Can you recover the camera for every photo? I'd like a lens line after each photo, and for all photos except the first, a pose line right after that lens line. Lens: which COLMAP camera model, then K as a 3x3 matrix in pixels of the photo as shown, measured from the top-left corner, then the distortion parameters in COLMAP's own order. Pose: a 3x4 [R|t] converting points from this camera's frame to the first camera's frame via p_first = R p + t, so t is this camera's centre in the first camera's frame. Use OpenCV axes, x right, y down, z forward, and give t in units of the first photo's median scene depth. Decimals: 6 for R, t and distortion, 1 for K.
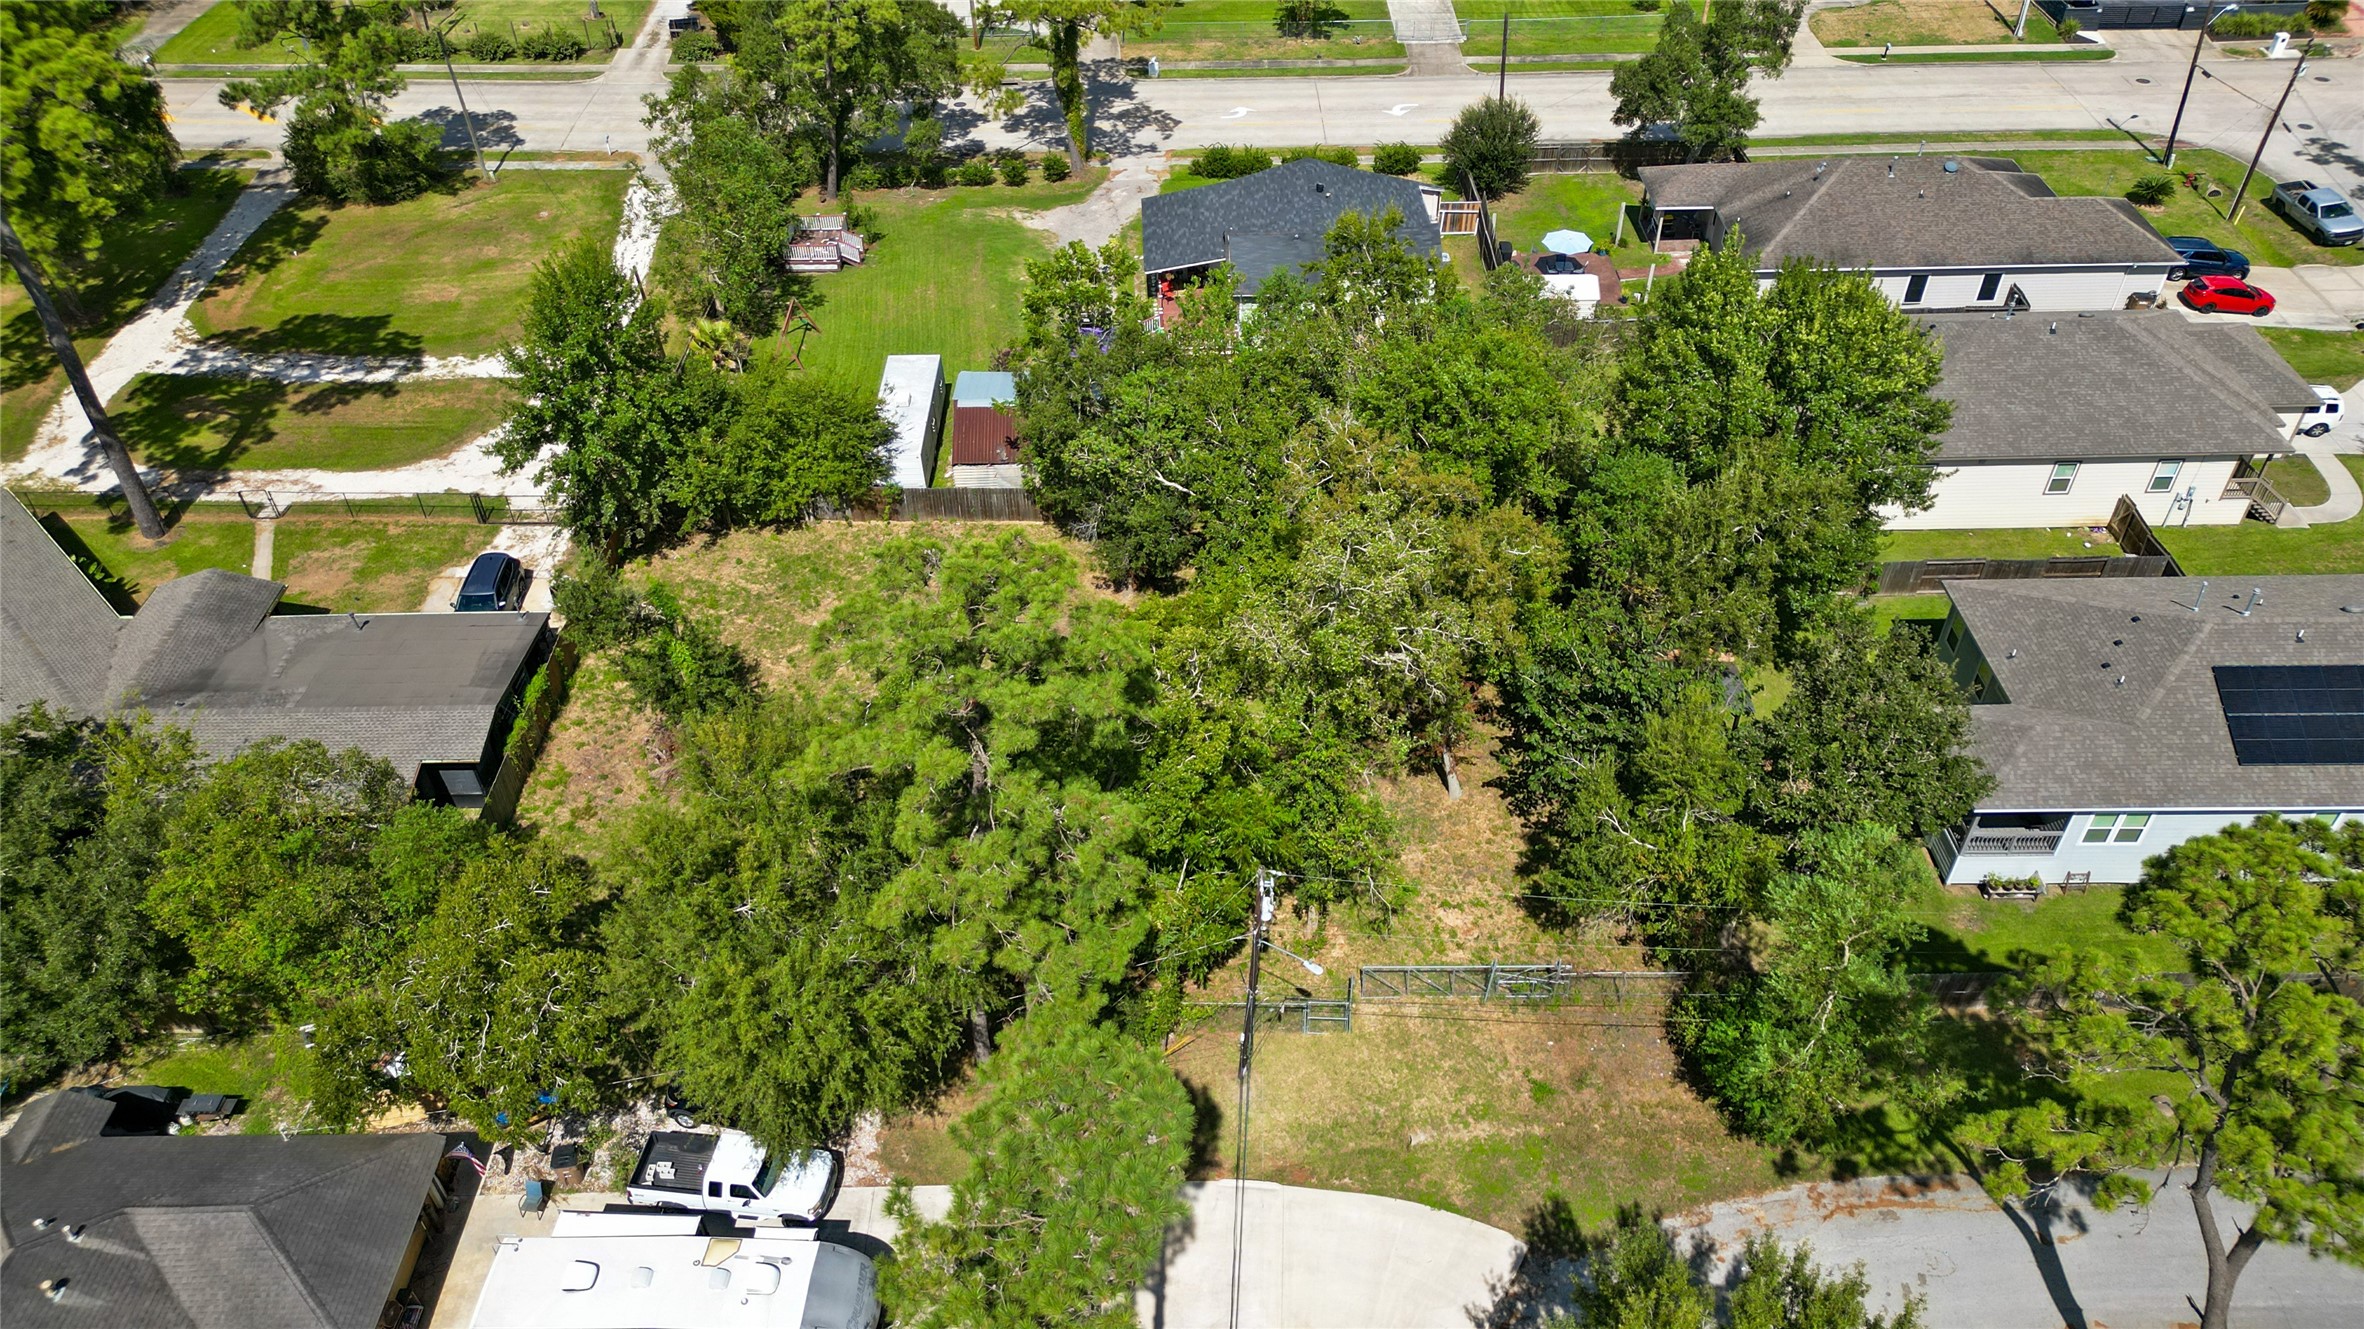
lens RADIAL K [[1648.3, 0, 1188.6], [0, 1648.3, 658.2], [0, 0, 1]] dist [0.042746, -0.028228]
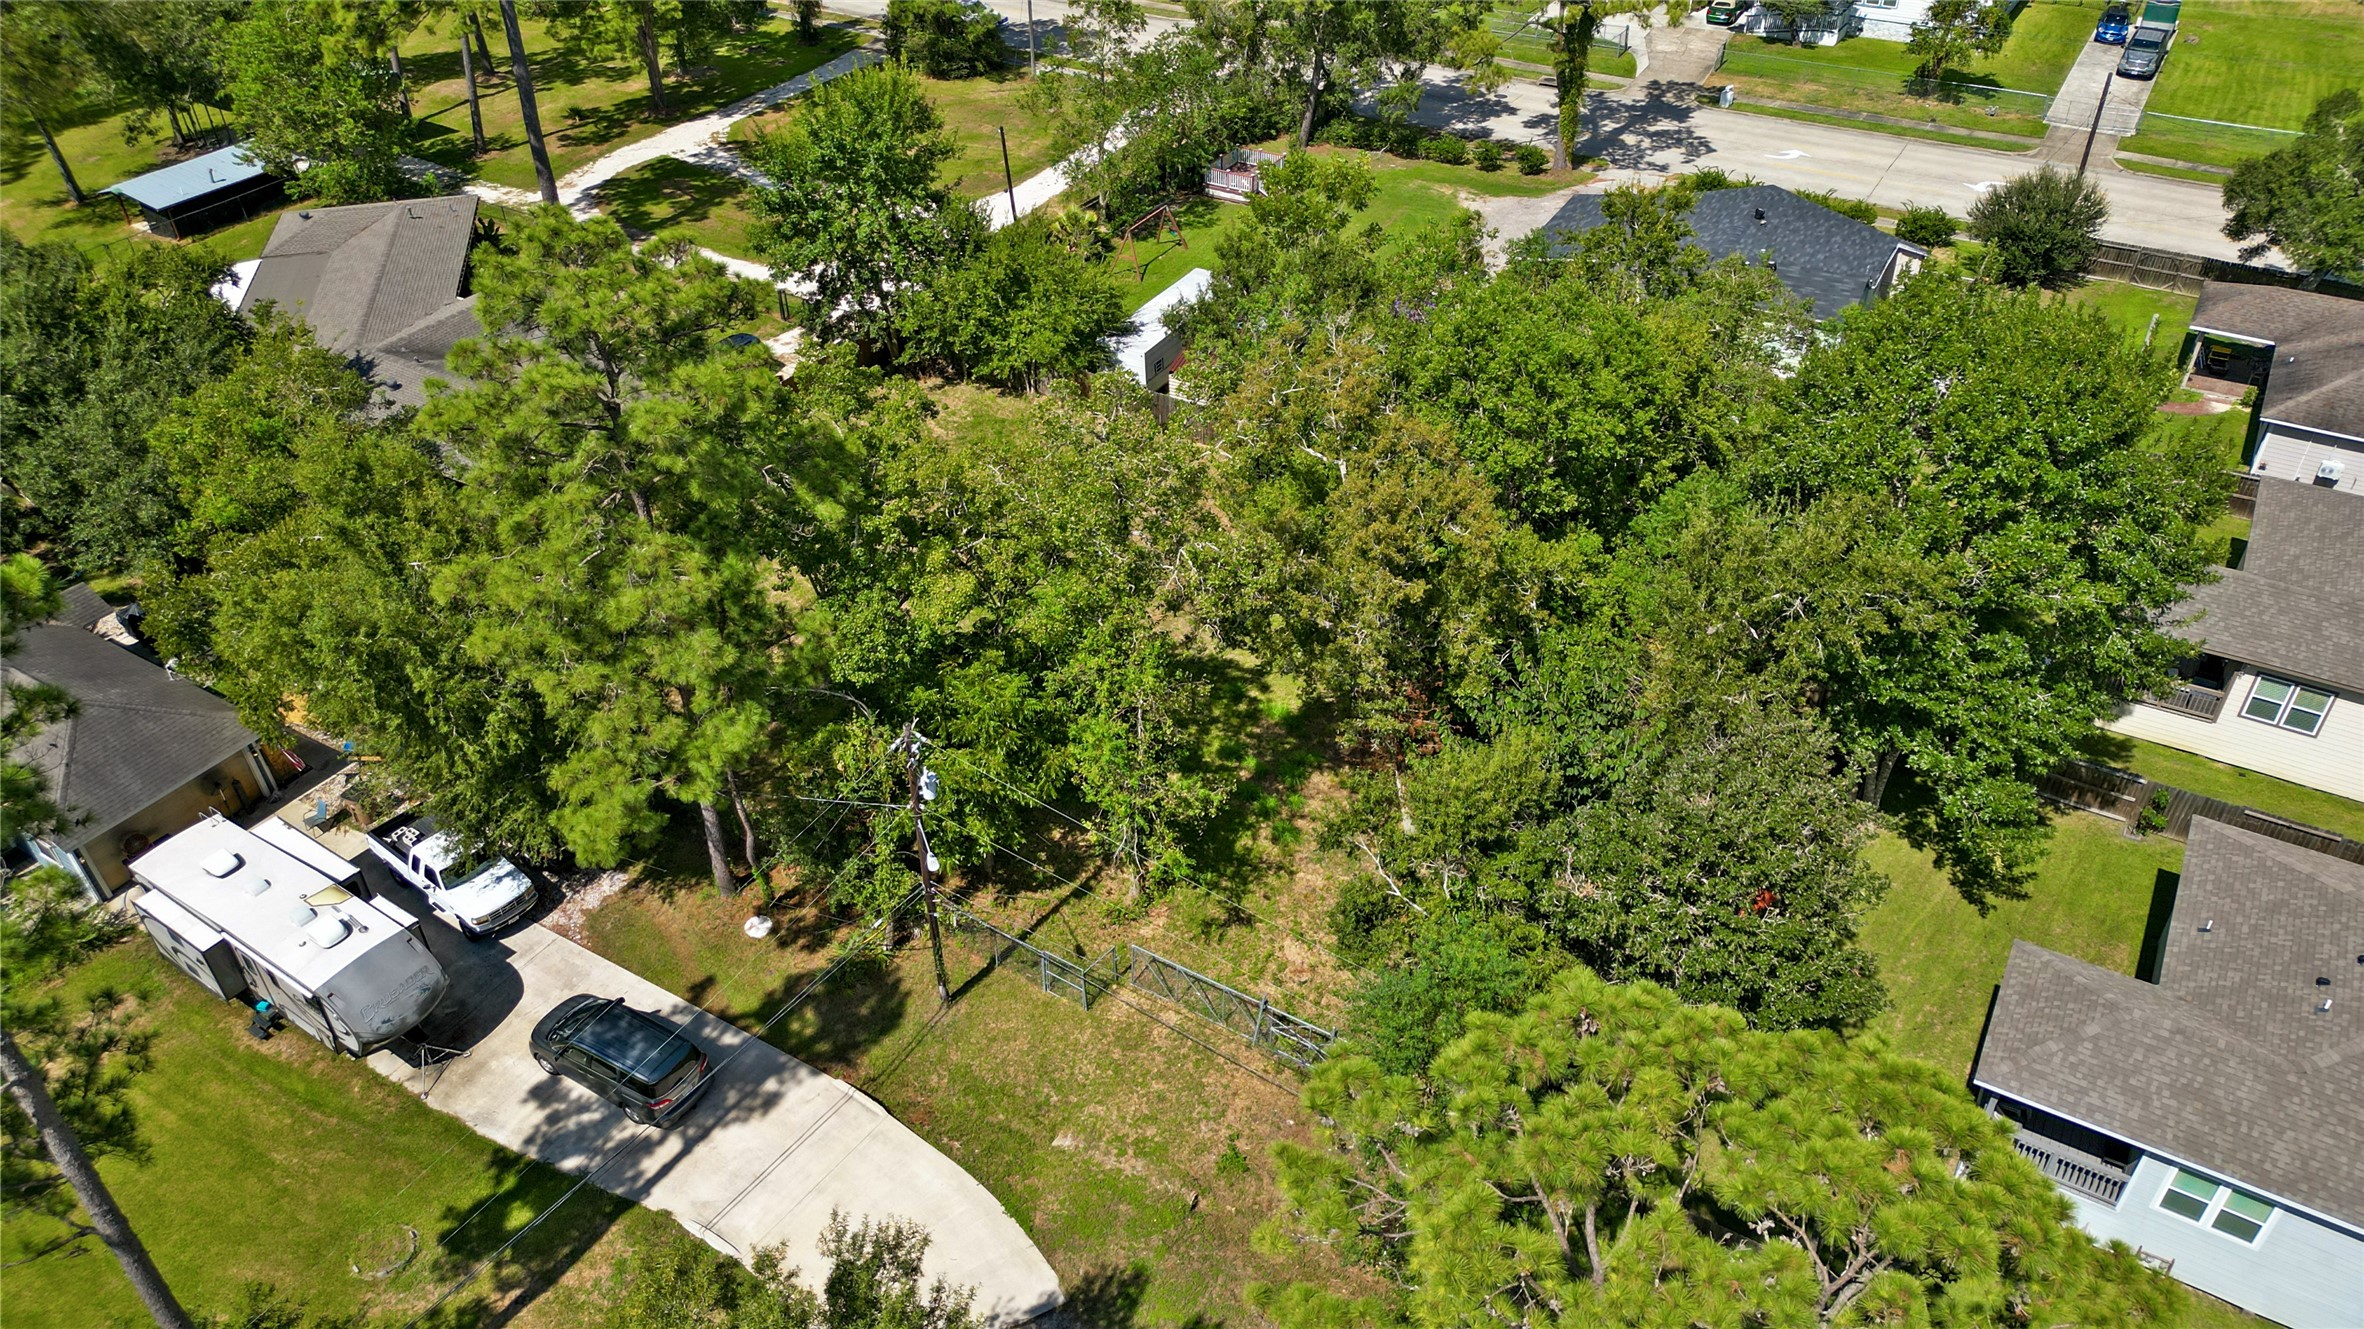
lens RADIAL K [[1648.3, 0, 1187.2], [0, 1648.3, 670.2], [0, 0, 1]] dist [0.042746, -0.028228]
pose [[0.852254, 0.315216, -0.417495, 0.270314], [-0.336909, 0.941258, 0.022918, 0.016308], [0.400195, 0.121126, 0.908390, 0.141975]]
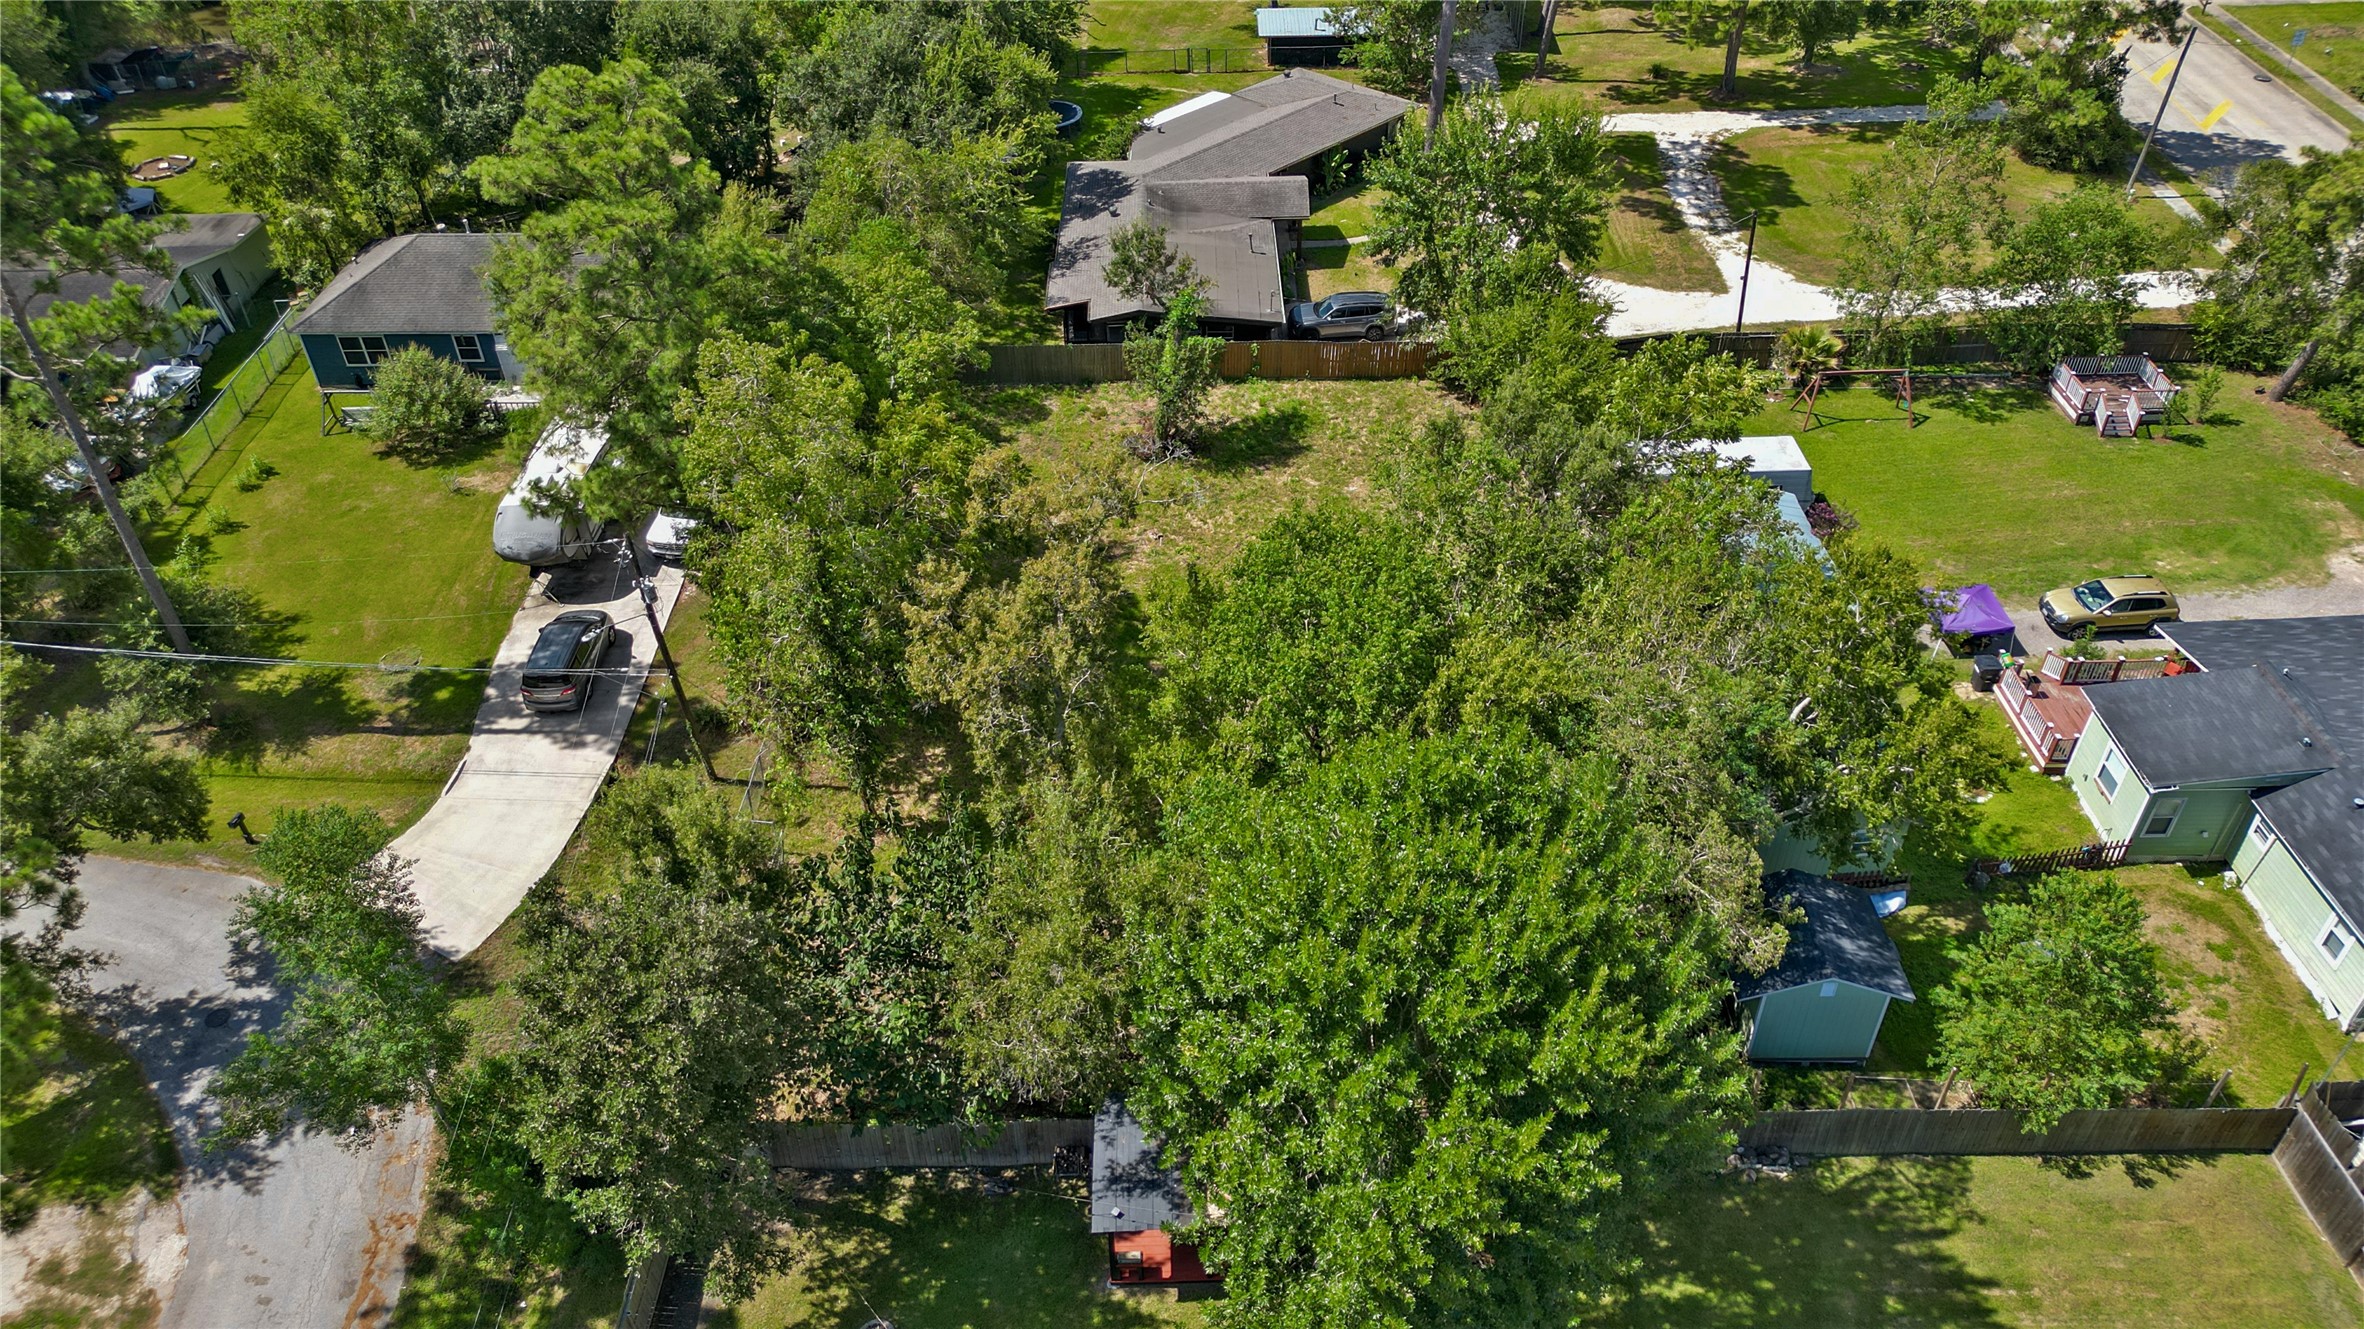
lens RADIAL K [[1648.3, 0, 1181.6], [0, 1648.3, 661.3], [0, 0, 1]] dist [0.042746, -0.028228]
pose [[-0.003028, 0.635775, -0.771868, 0.487583], [-0.634639, 0.595286, 0.492817, -0.308413], [0.772803, 0.491350, 0.401685, 0.460313]]
